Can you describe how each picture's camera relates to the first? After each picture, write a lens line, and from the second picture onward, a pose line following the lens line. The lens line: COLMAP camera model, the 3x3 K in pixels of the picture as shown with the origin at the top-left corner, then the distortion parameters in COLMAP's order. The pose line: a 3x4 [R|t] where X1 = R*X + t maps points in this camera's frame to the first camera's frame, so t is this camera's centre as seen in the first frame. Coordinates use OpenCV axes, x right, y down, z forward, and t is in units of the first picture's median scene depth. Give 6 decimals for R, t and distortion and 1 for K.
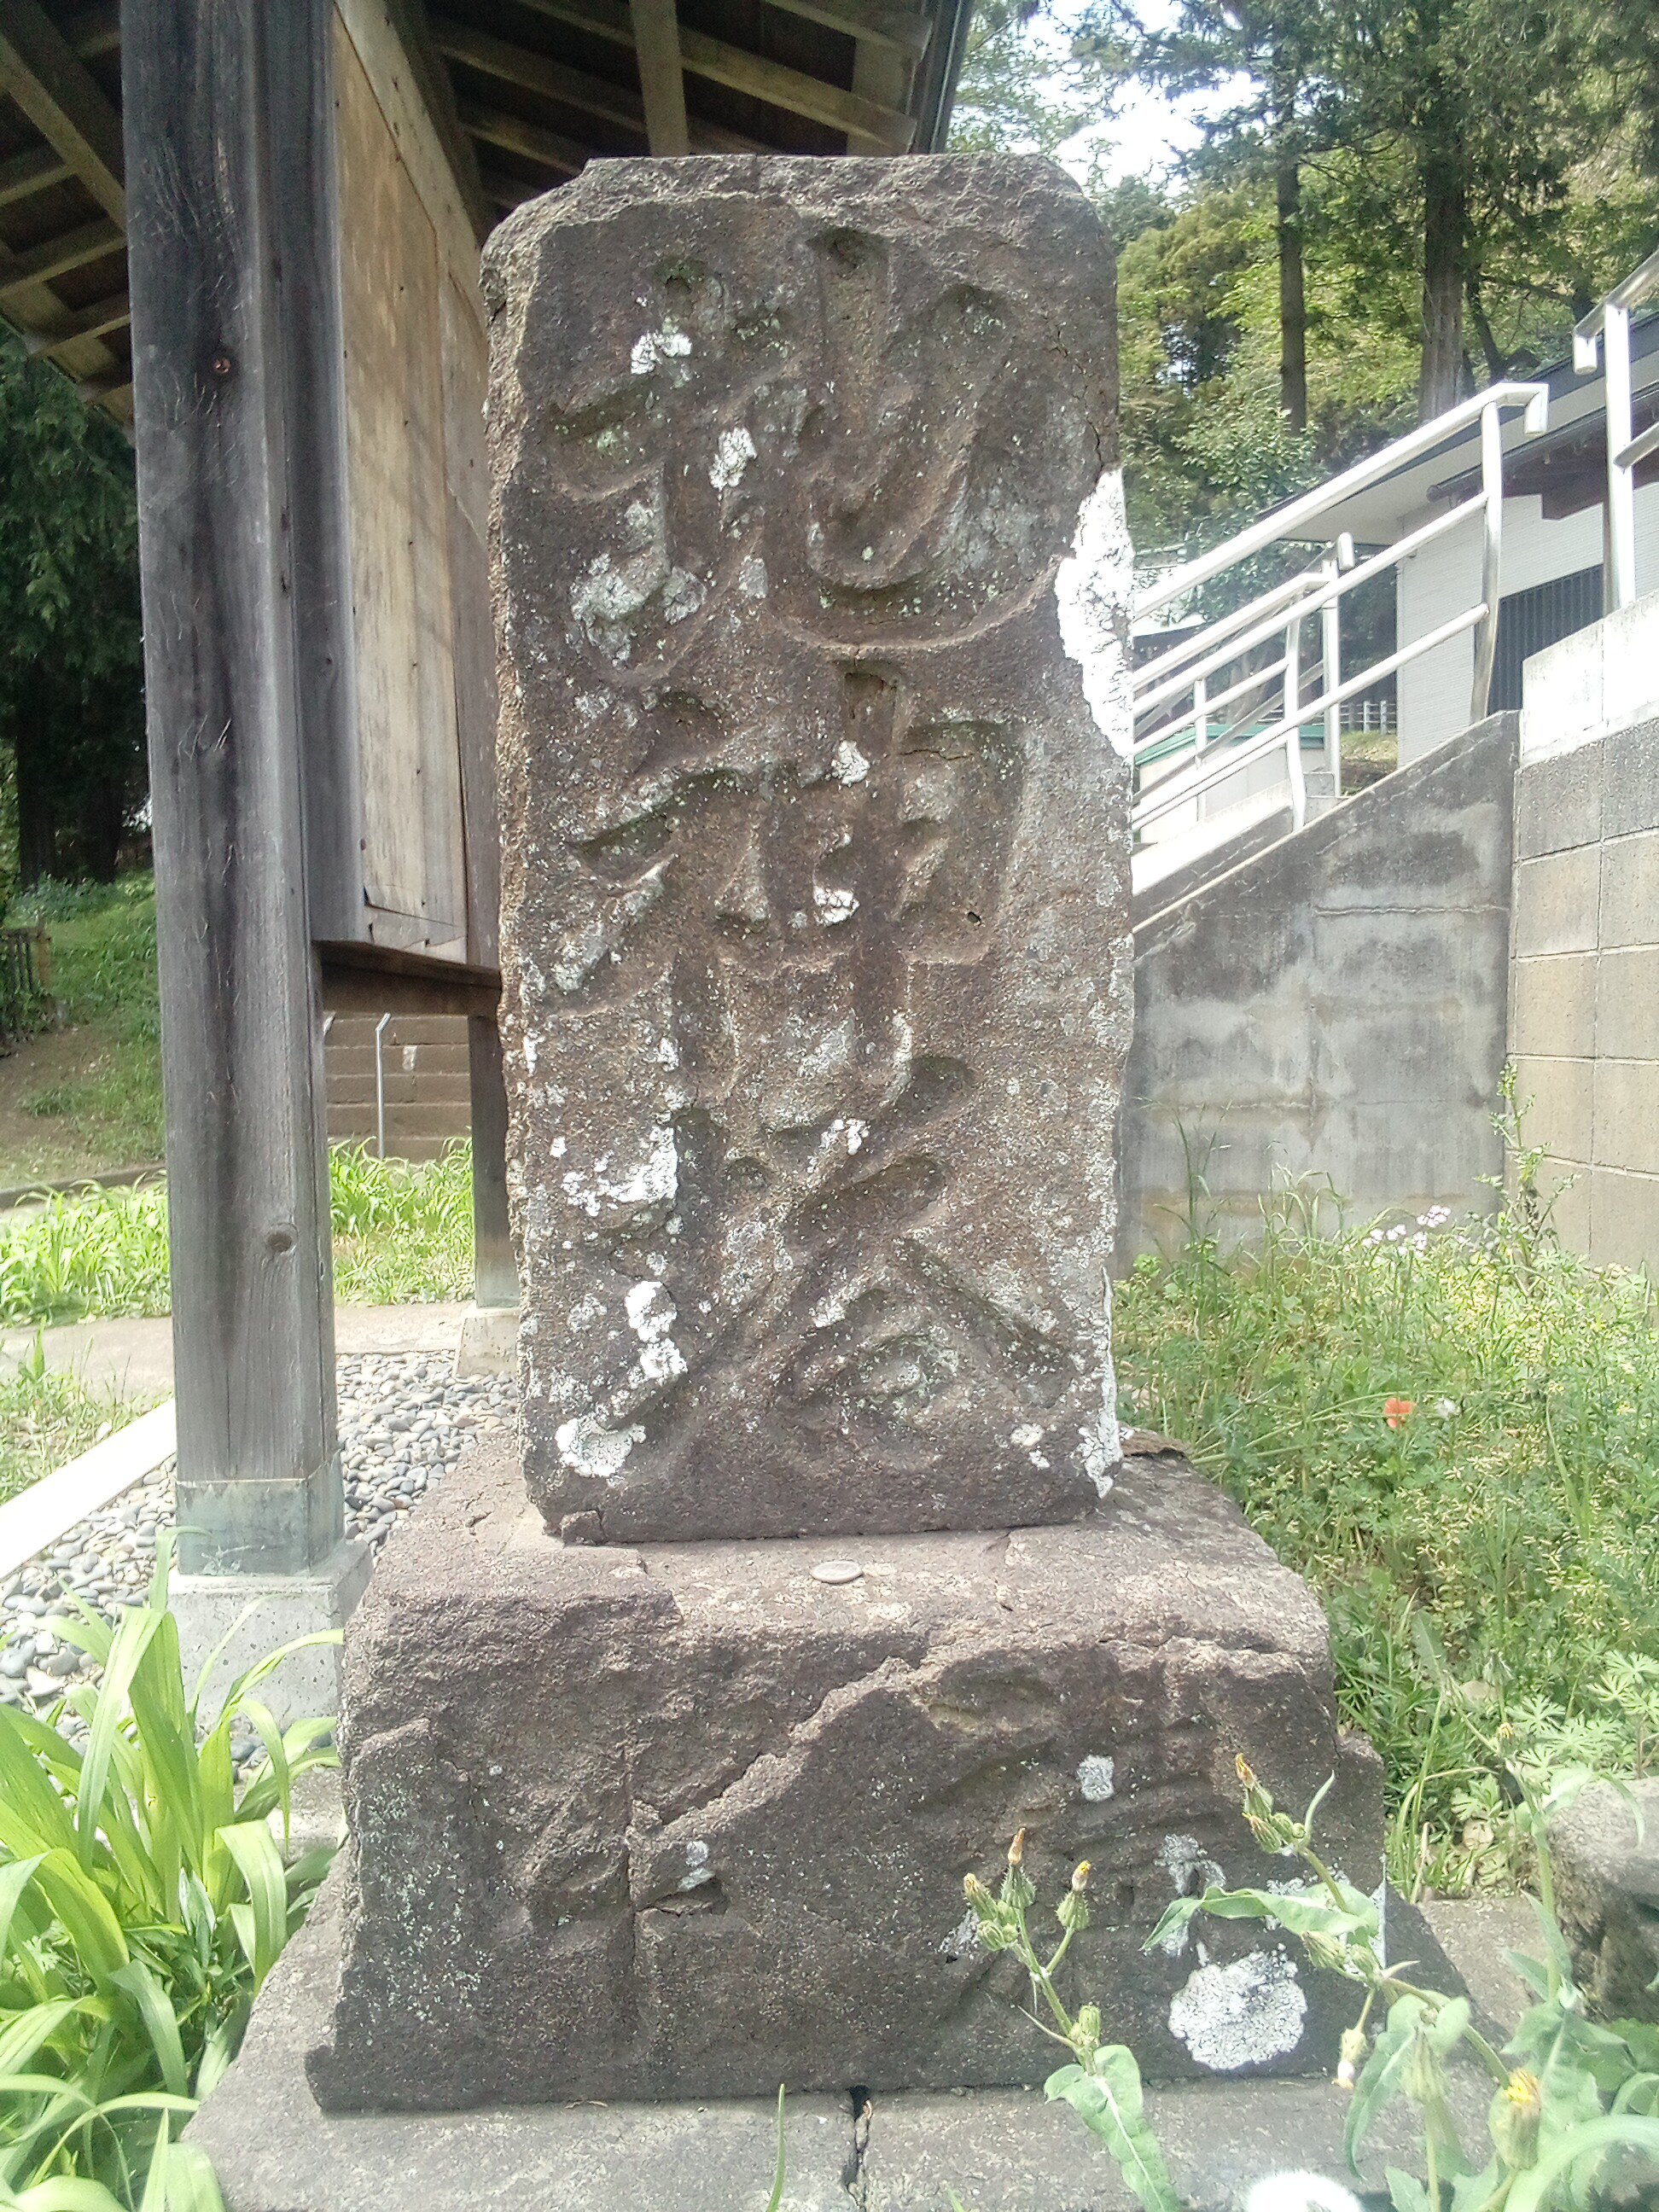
lens RADIAL K [[1824.7, 0, 835.1], [0, 1824.7, 1113.8], [0, 0, 1]] dist [0.081901, -0.157213]
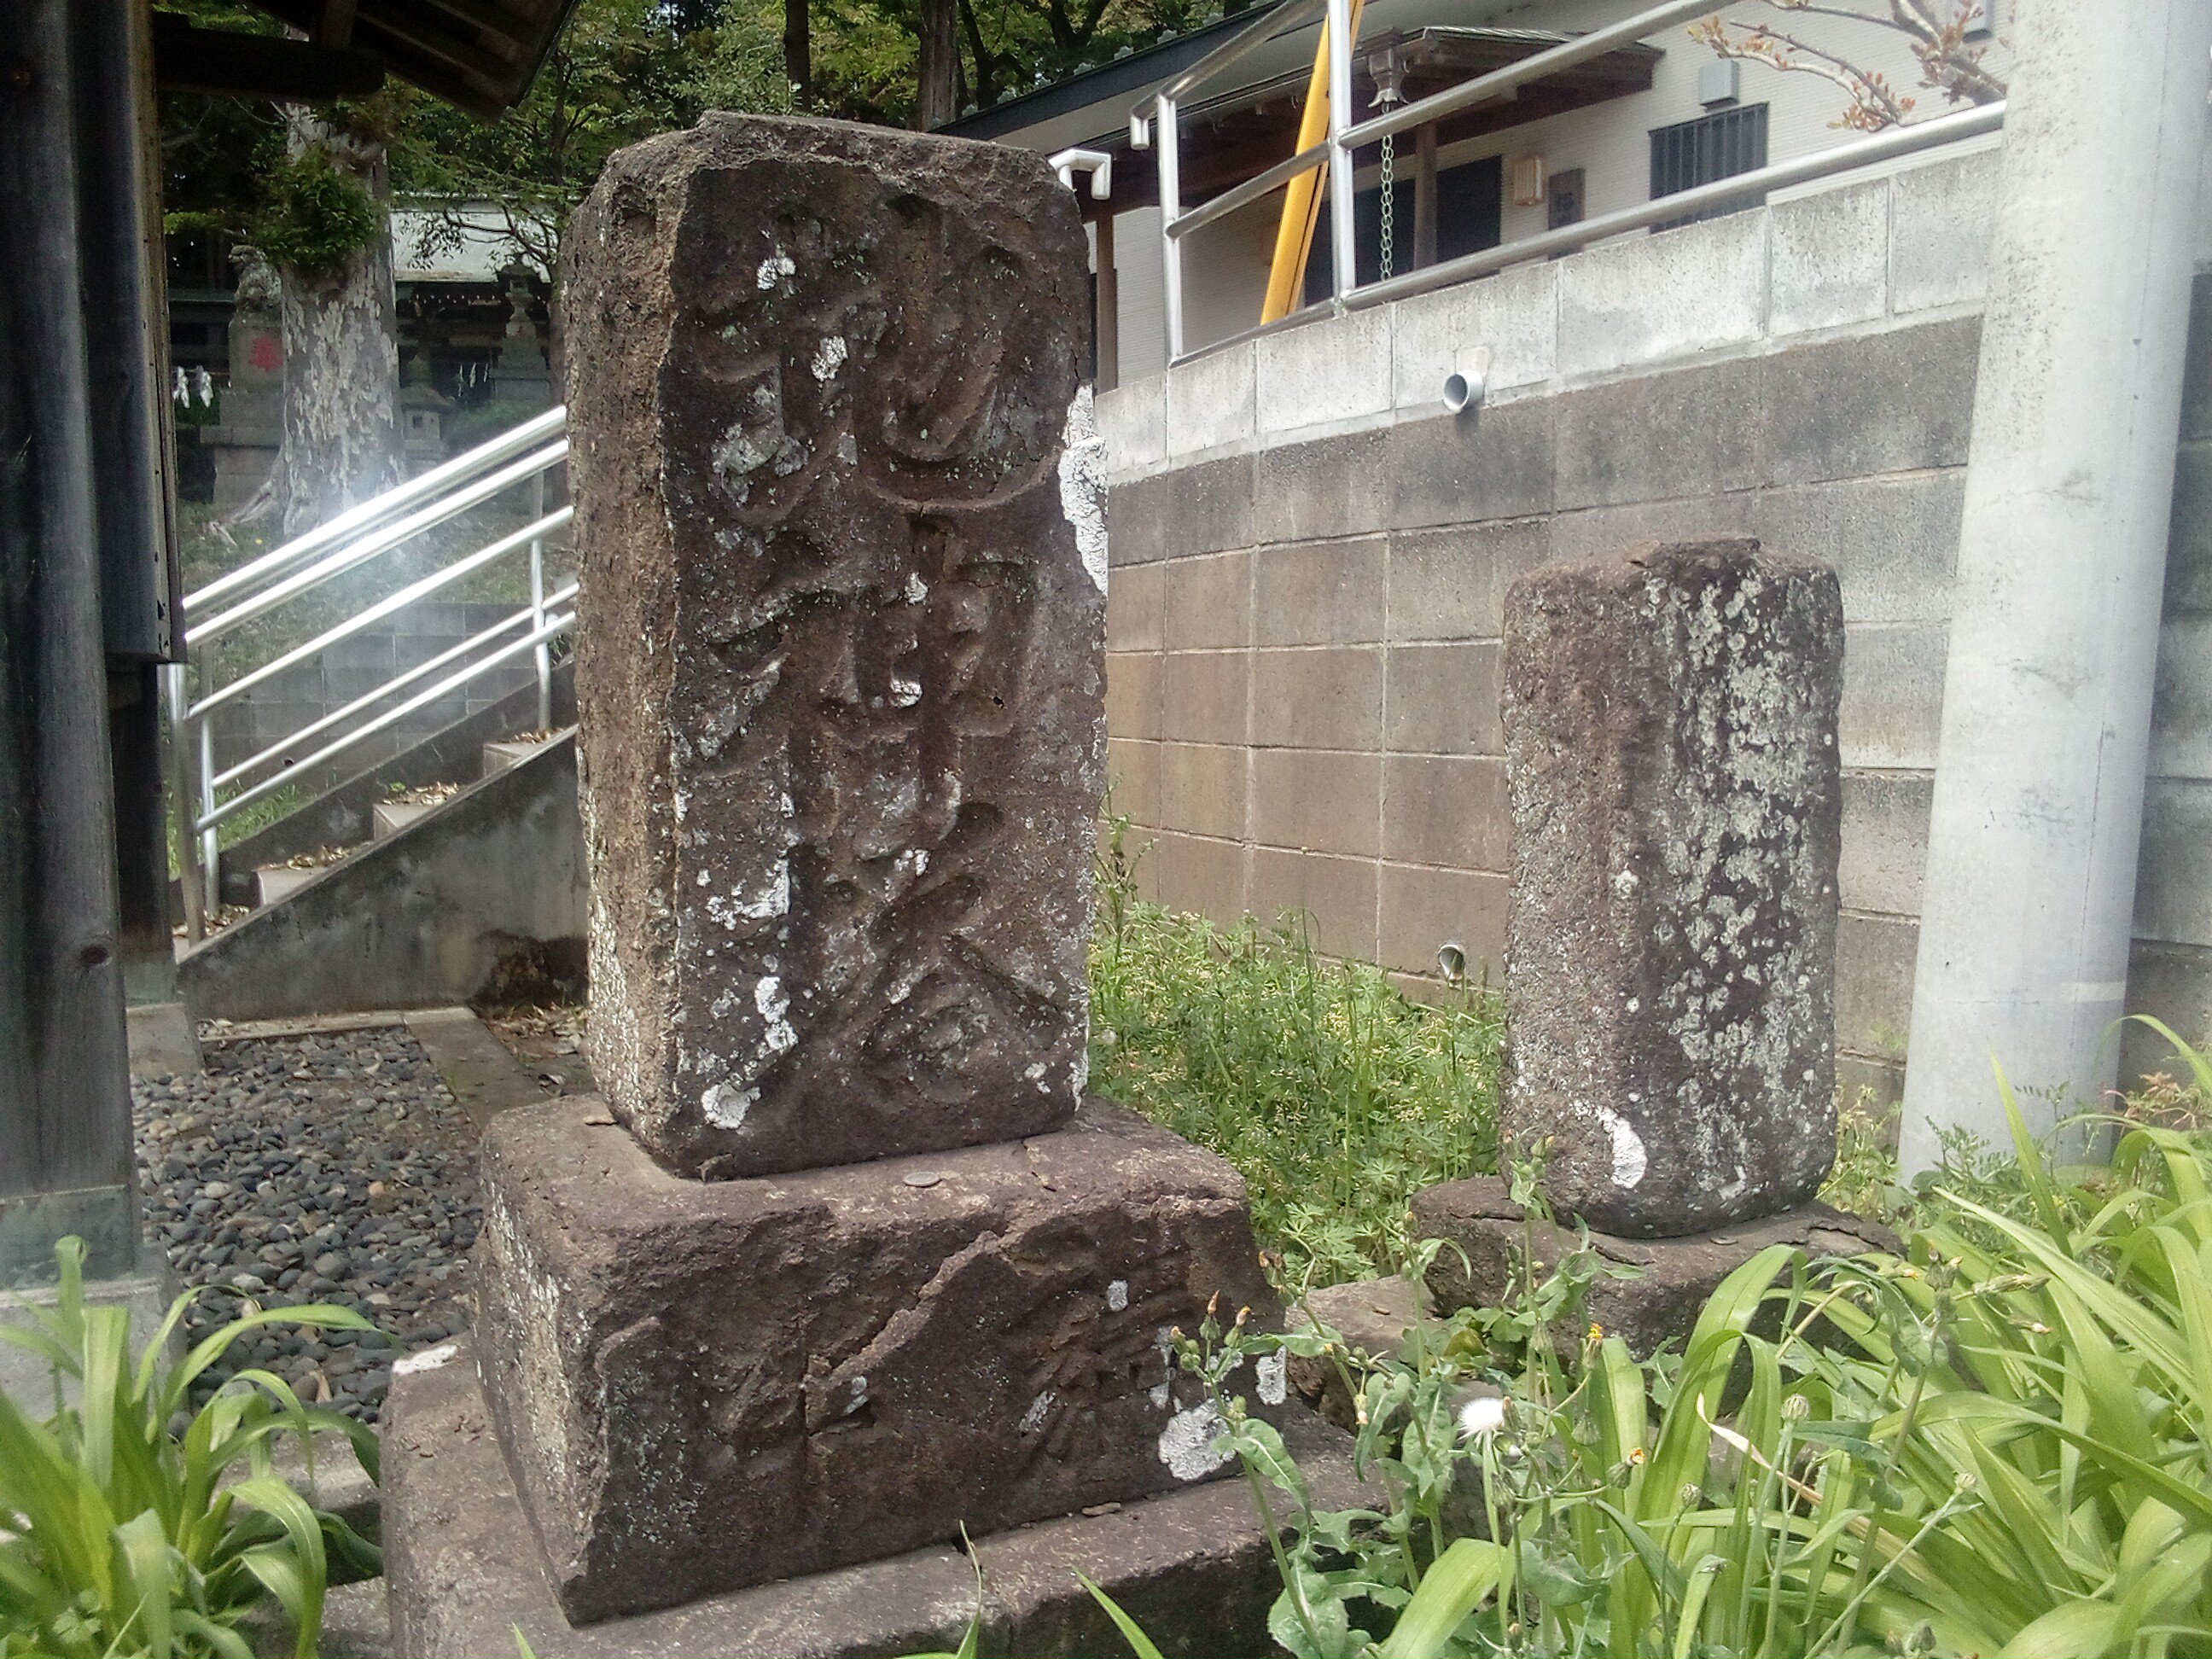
lens RADIAL K [[1824.7, 0, 1106.0], [0, 1824.7, 829.5], [0, 0, 1]] dist [0.081901, -0.157213]
pose [[0.915479, -0.023820, 0.401659, -0.414380], [0.010585, 0.999326, 0.035139, -0.059274], [-0.402226, -0.027918, 0.915115, -0.305702]]
